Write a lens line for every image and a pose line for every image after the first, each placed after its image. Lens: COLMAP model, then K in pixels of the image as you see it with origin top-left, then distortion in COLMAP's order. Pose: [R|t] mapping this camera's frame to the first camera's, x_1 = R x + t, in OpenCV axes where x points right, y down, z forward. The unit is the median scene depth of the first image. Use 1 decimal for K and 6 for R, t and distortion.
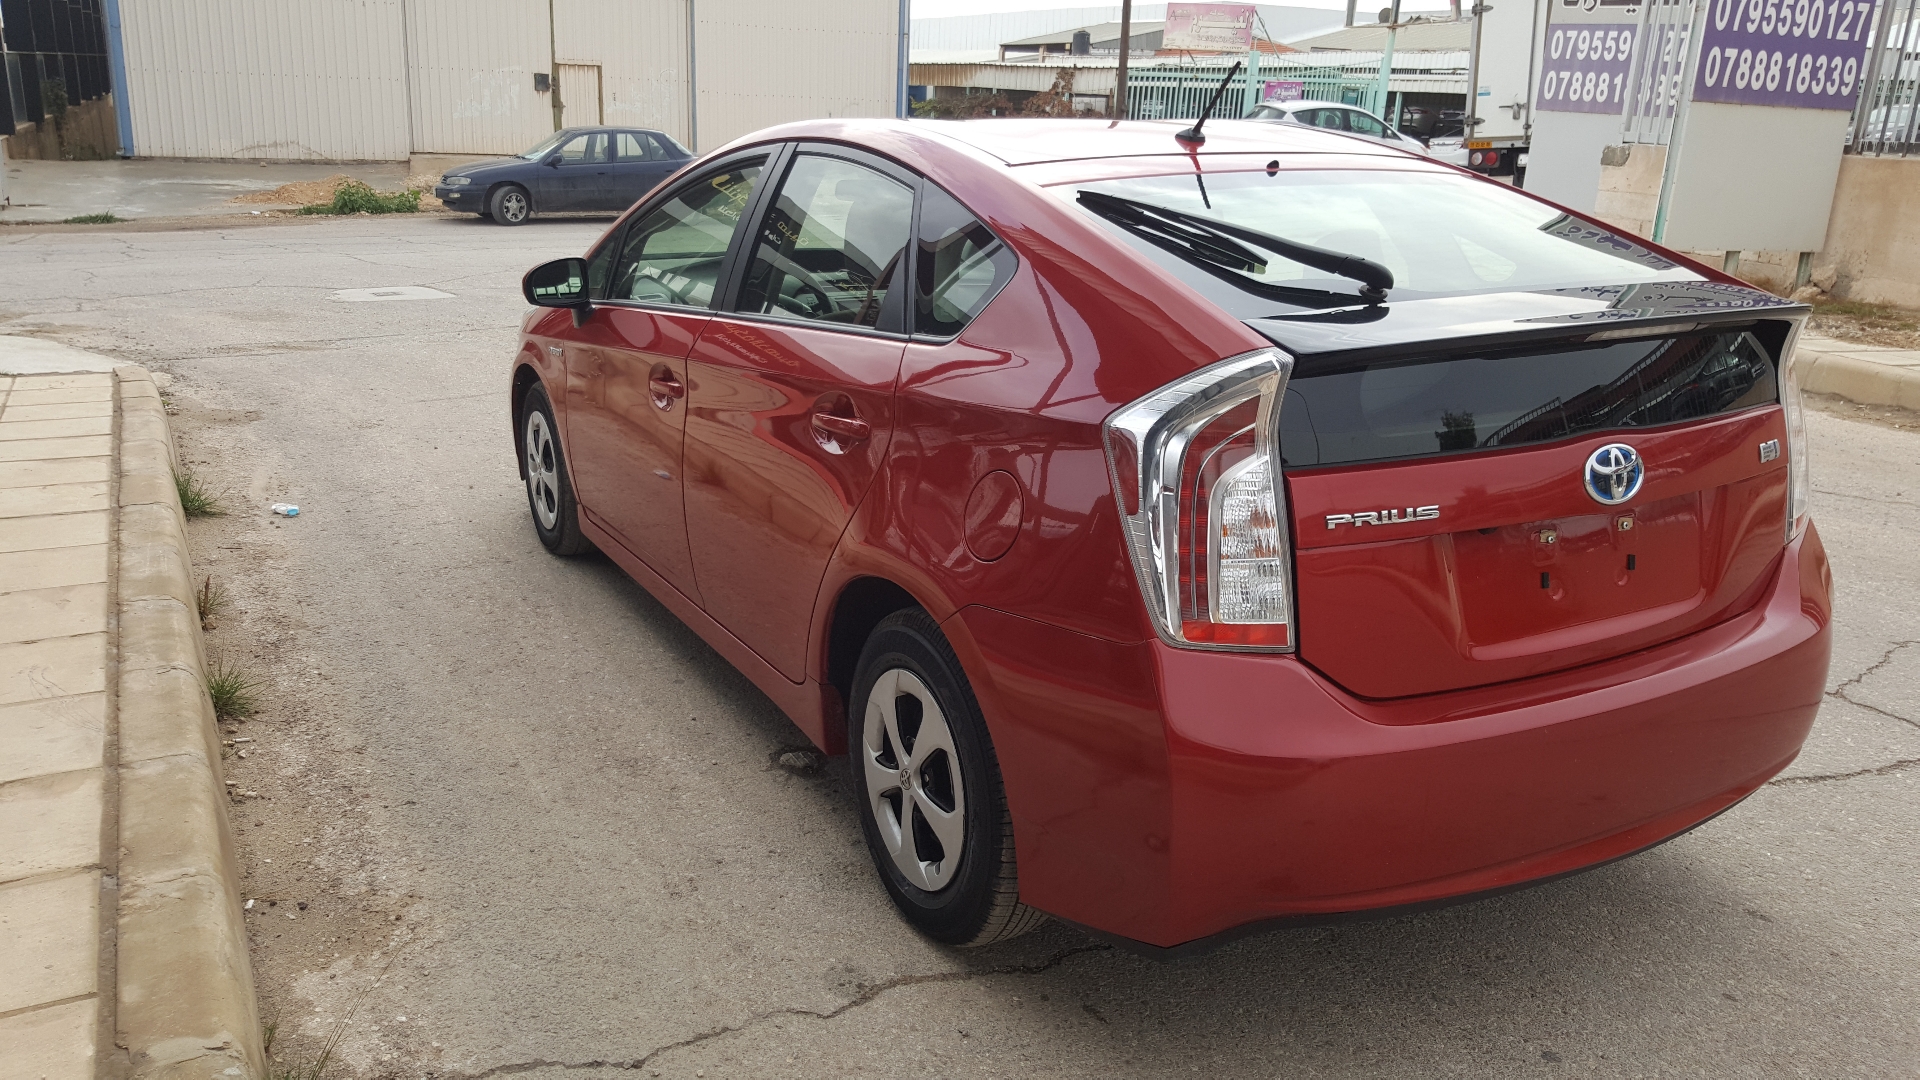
lens RADIAL K [[1407.4, 0, 920.9], [0, 1407.4, 542.5], [0, 0, 1]] dist [0.059545, -0.059103]
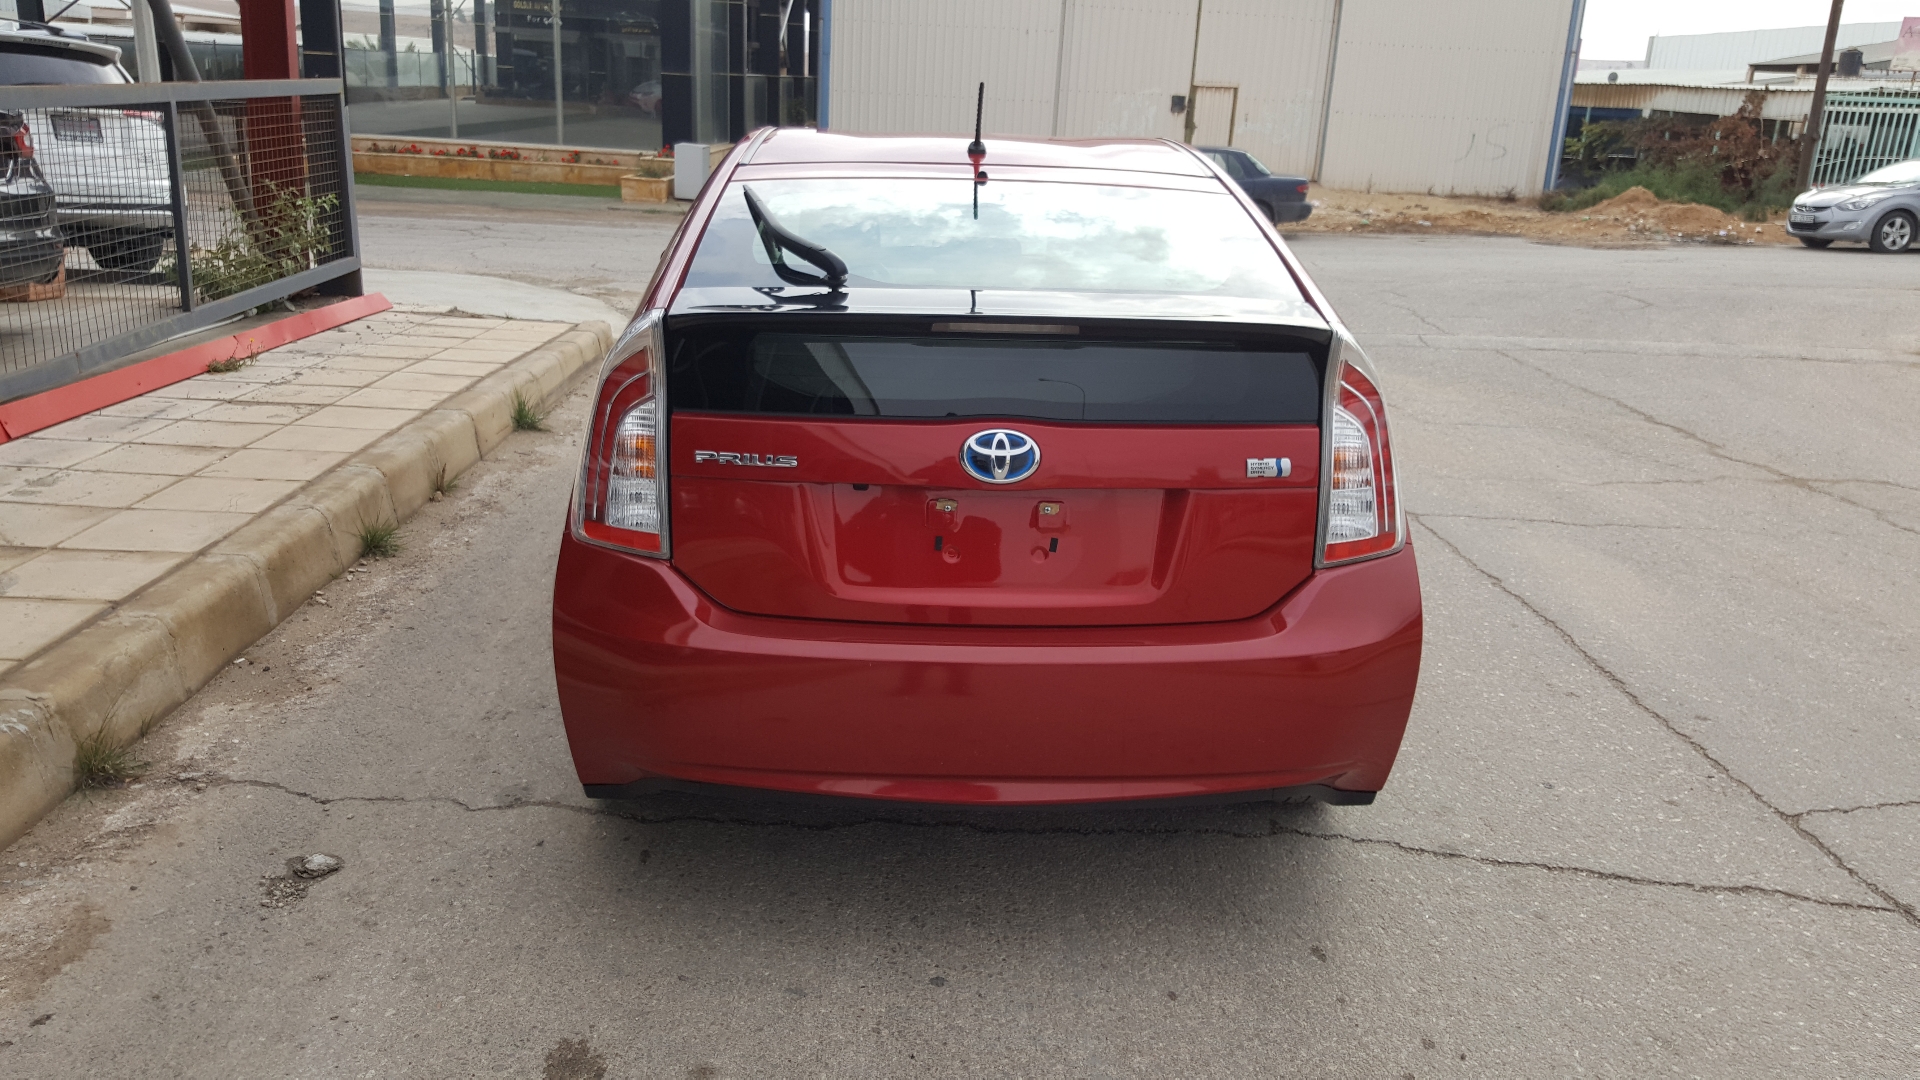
lens RADIAL K [[1407.4, 0, 952.0], [0, 1407.4, 551.9], [0, 0, 1]] dist [0.059545, -0.059103]
pose [[0.894999, 0.145667, -0.421613, 0.734381], [-0.149116, 0.988504, 0.024984, 0.002675], [0.420405, 0.040509, 0.906432, -0.002458]]
